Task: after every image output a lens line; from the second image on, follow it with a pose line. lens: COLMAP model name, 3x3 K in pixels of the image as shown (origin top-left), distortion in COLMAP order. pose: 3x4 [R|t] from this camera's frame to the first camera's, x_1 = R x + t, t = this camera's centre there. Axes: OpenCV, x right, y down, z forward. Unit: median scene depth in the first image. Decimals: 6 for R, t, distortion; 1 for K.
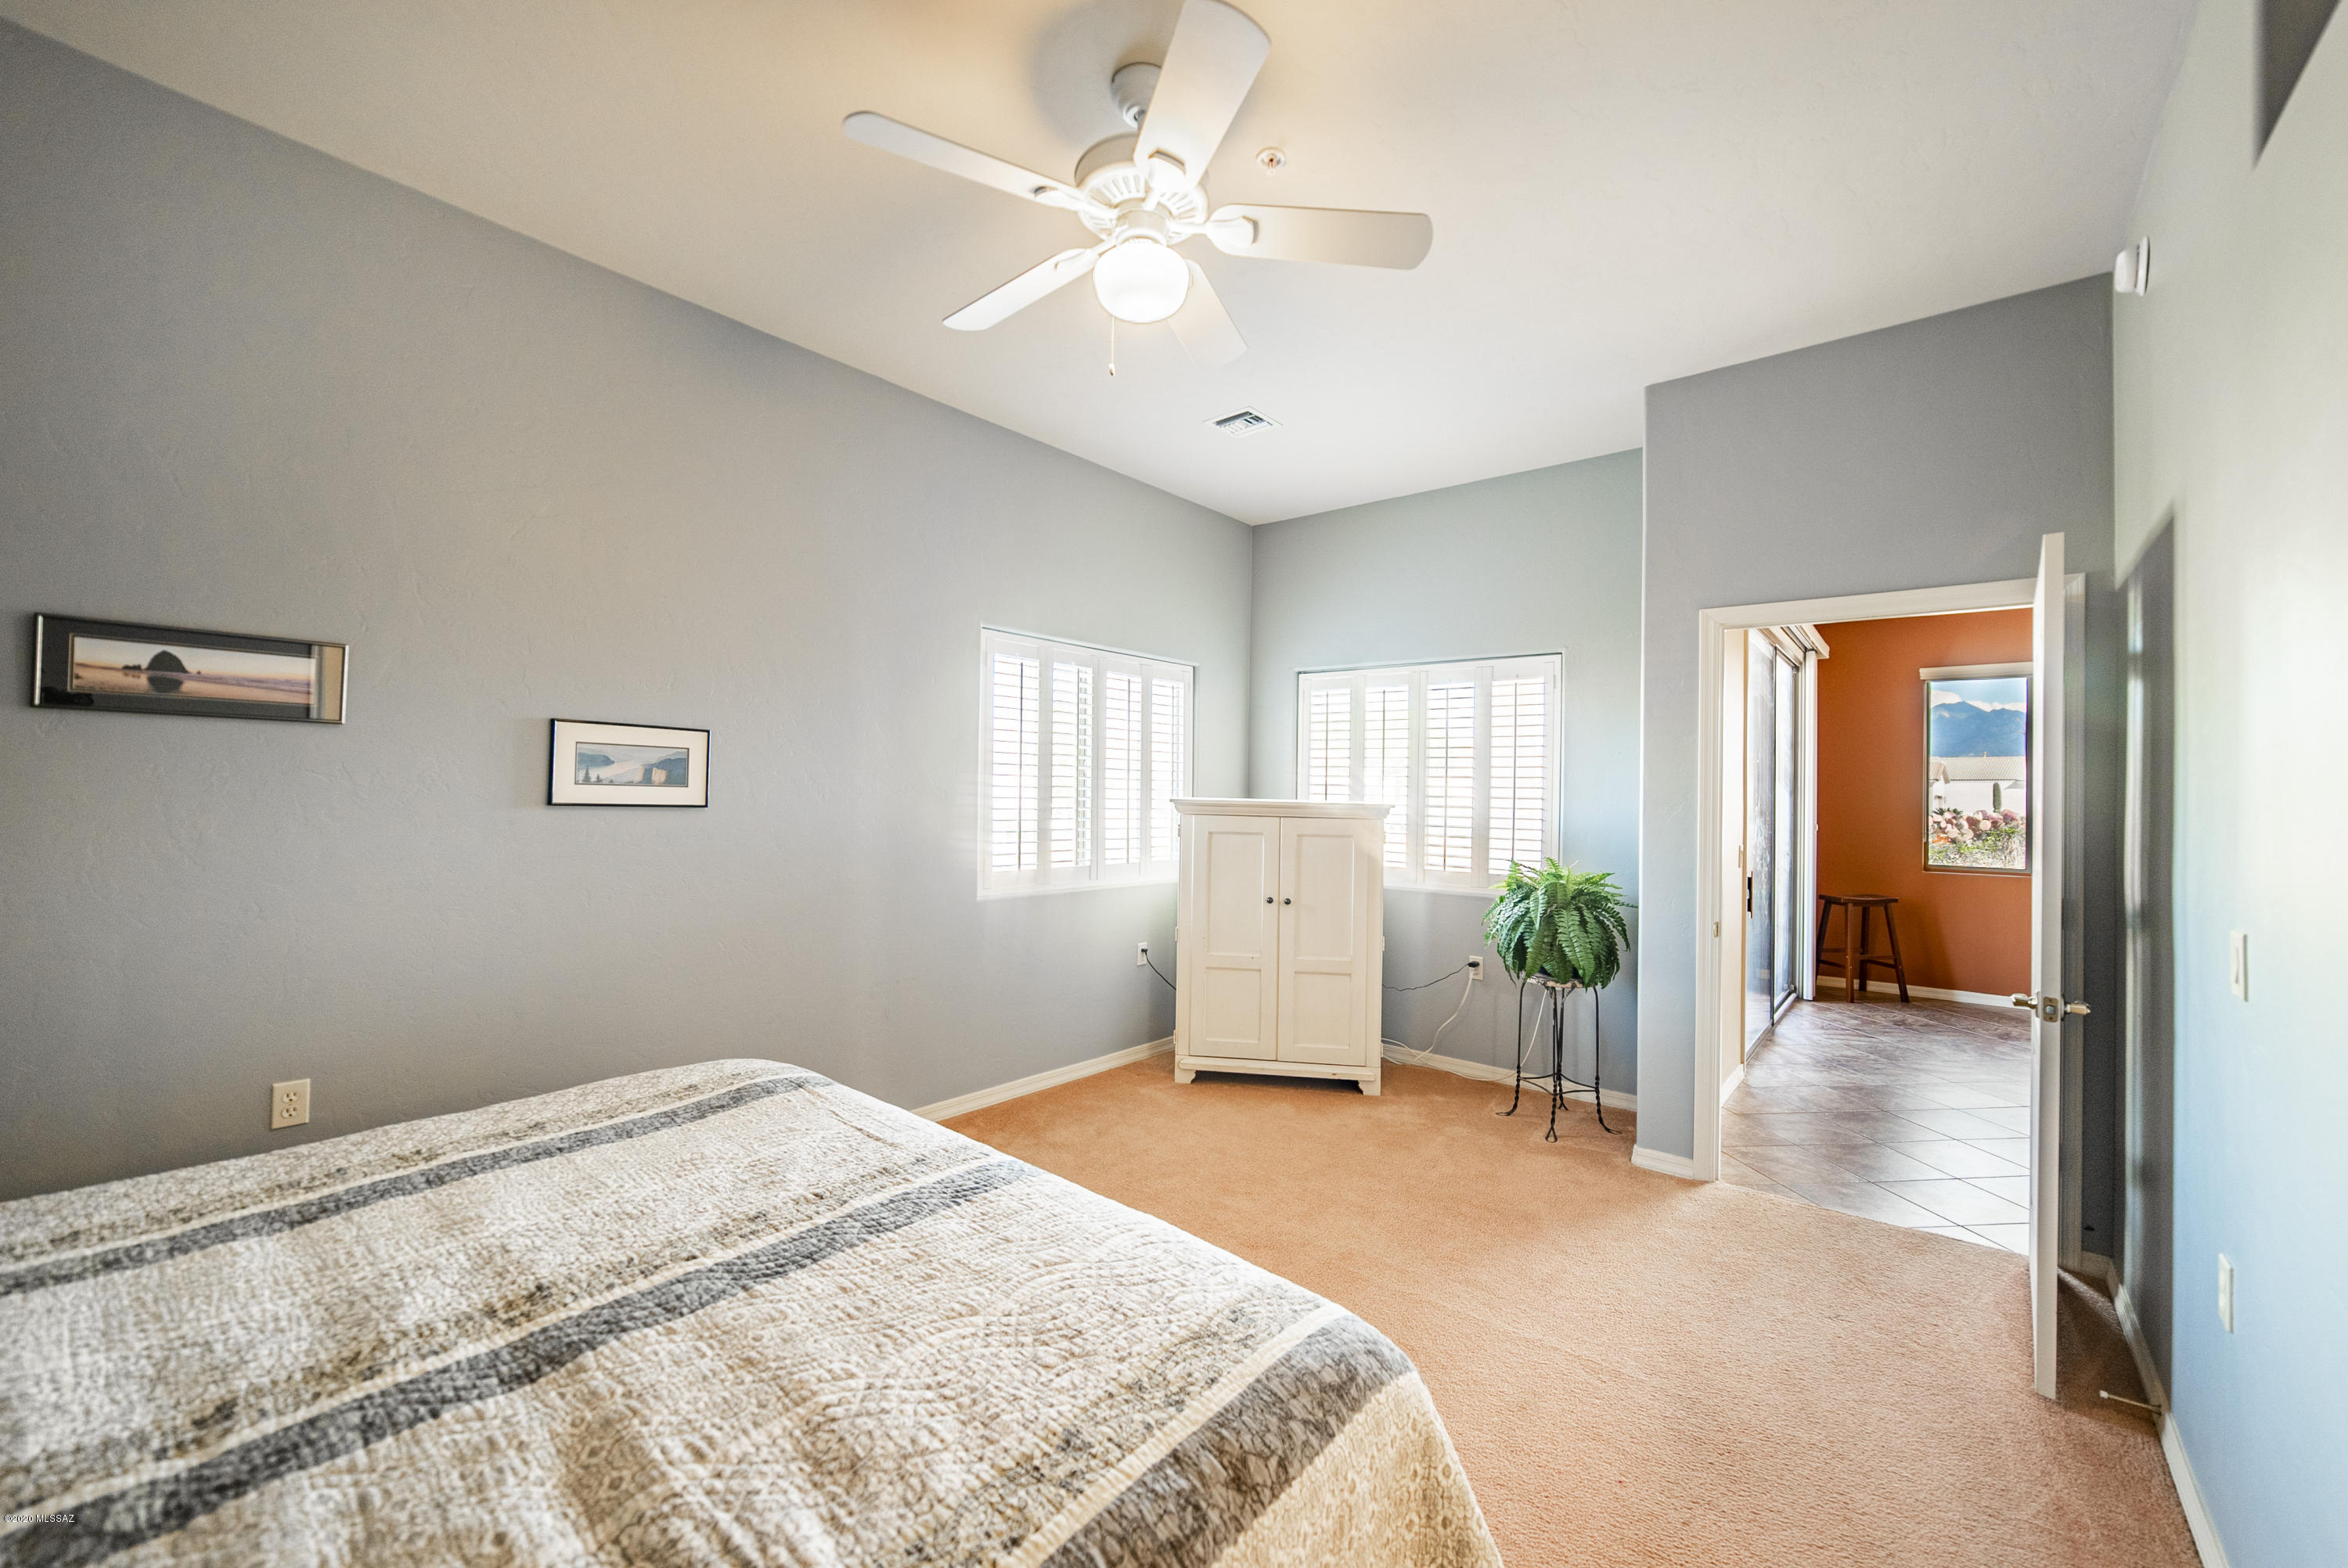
lens RADIAL K [[928.0, 0, 1182.0], [0, 928.0, 781.9], [0, 0, 1]] dist [-0.014407, 0.003792]
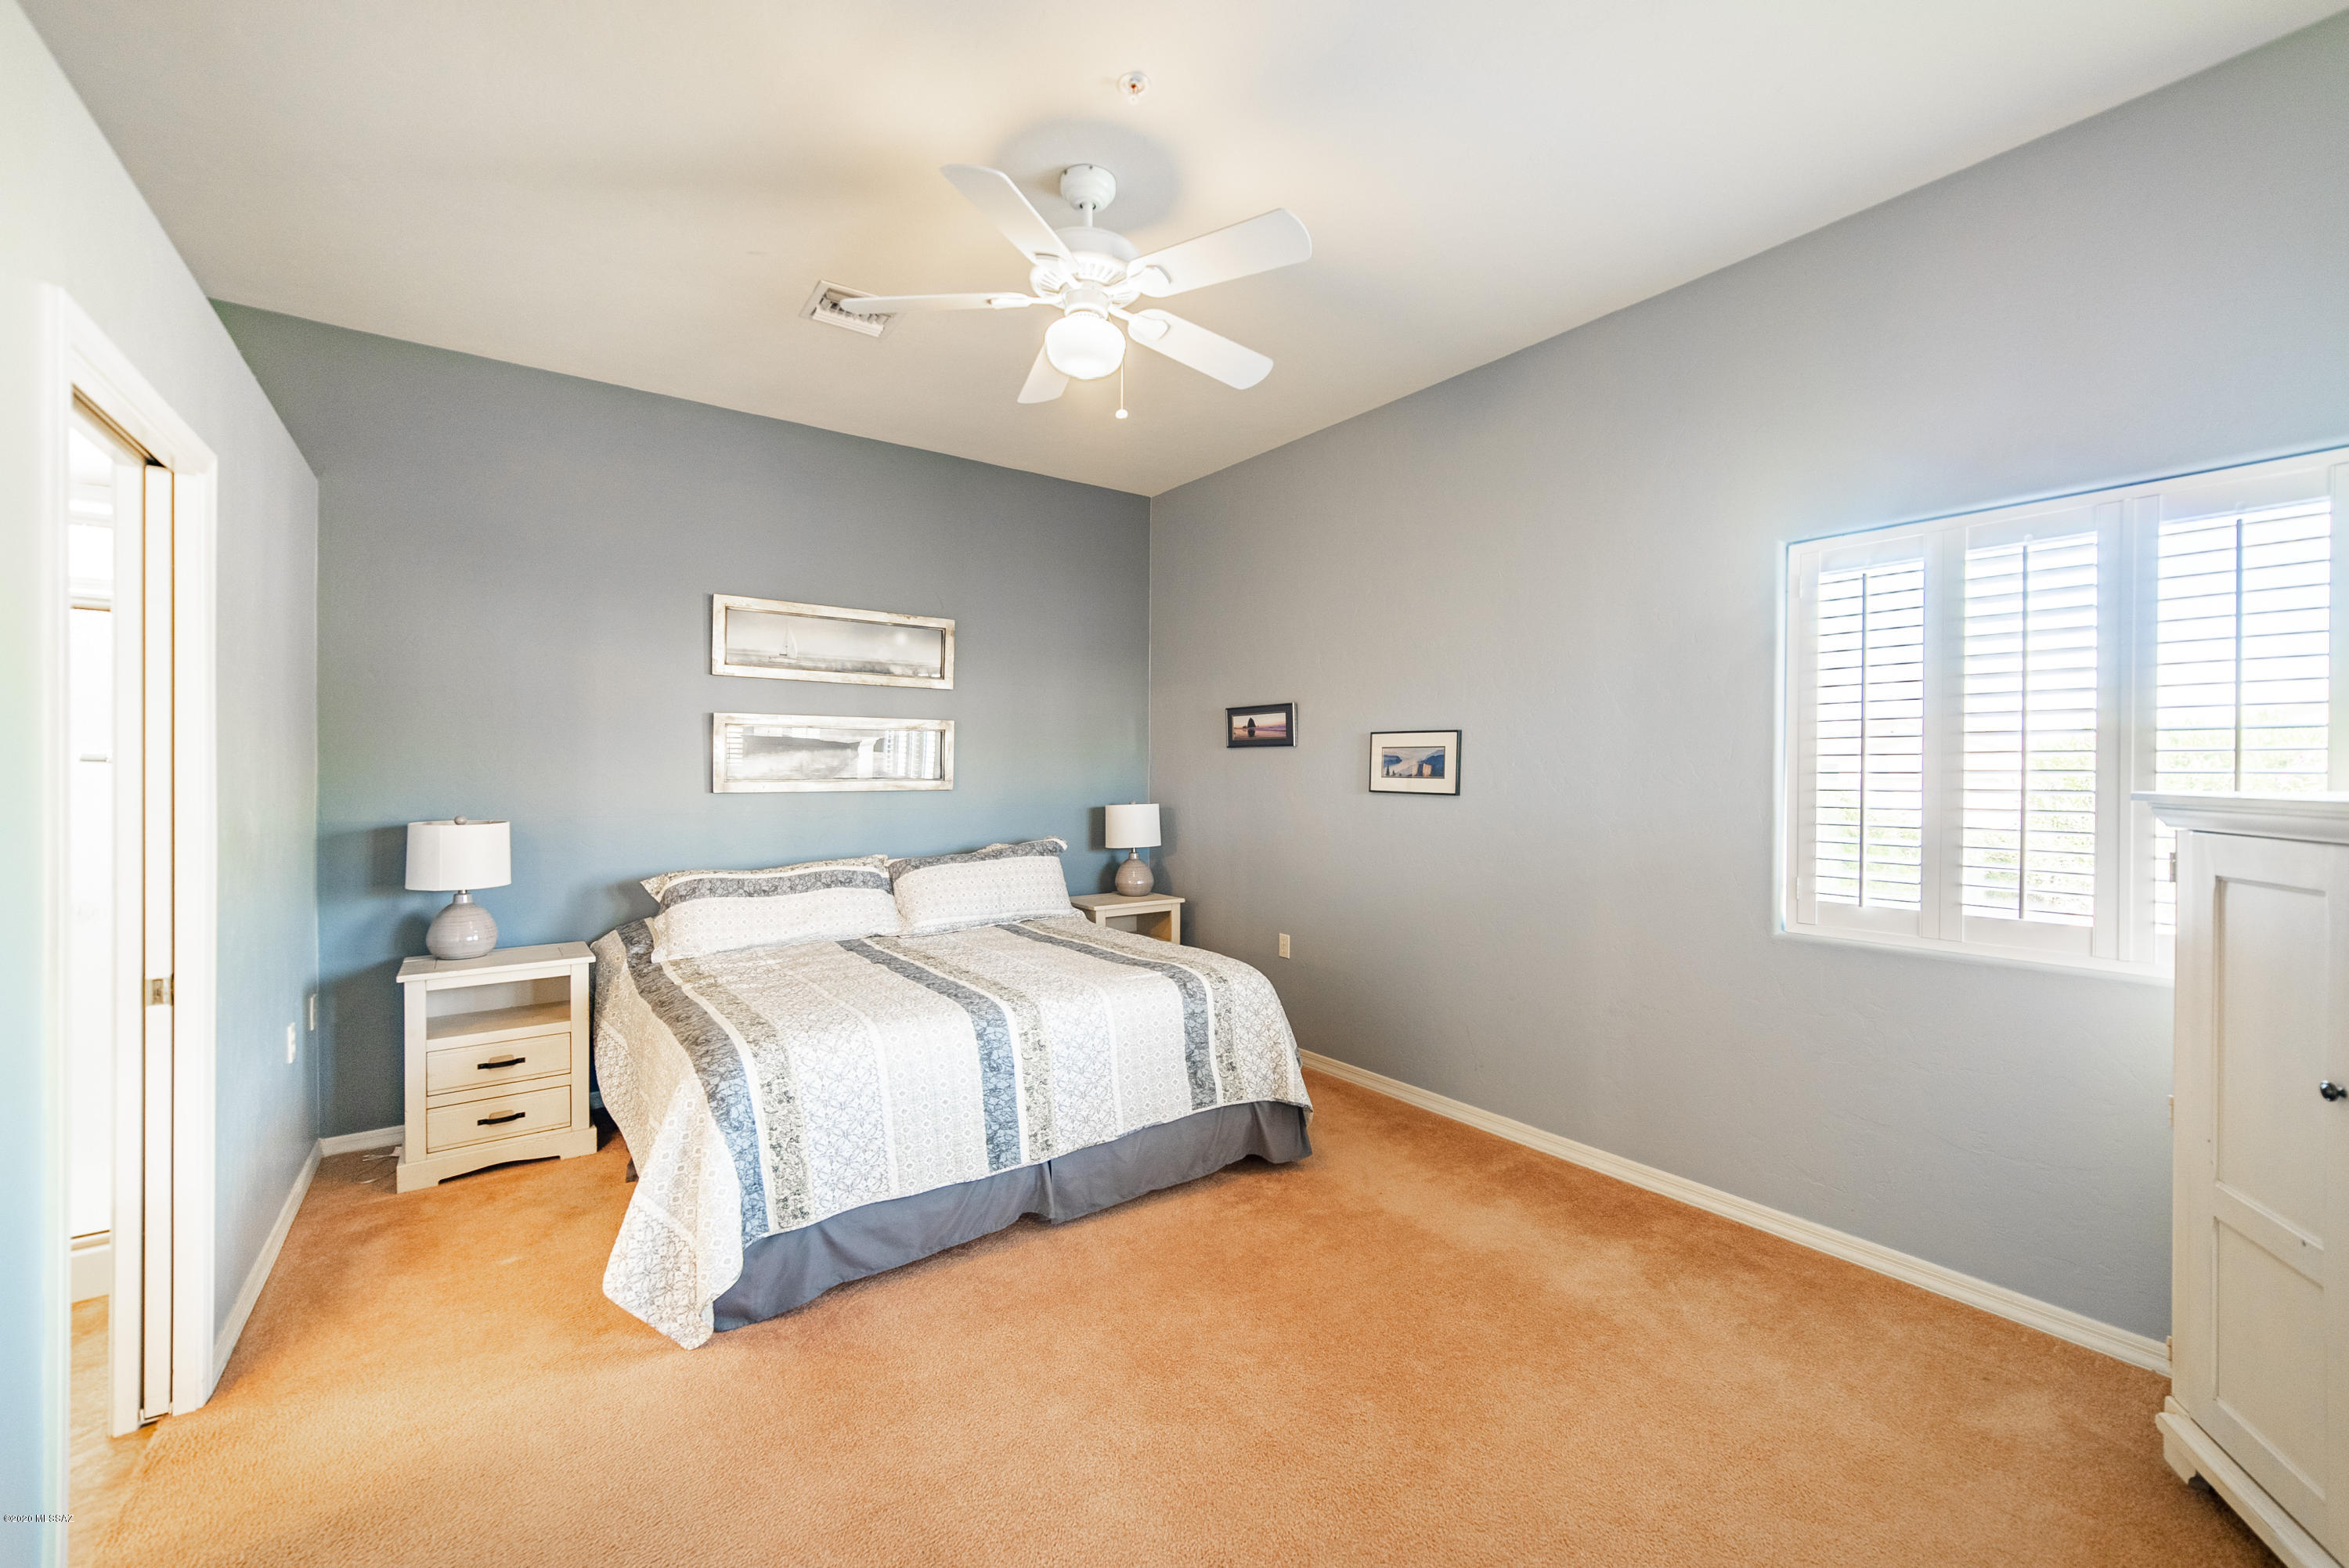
lens RADIAL K [[928.4, 0, 1182.5], [0, 928.4, 781.9], [0, 0, 1]] dist [-0.014407, 0.003792]
pose [[-0.219351, -0.011603, -0.975577, 0.775739], [0.005131, 0.999902, -0.013046, 0.025930], [0.975632, -0.007867, -0.219270, 0.989697]]
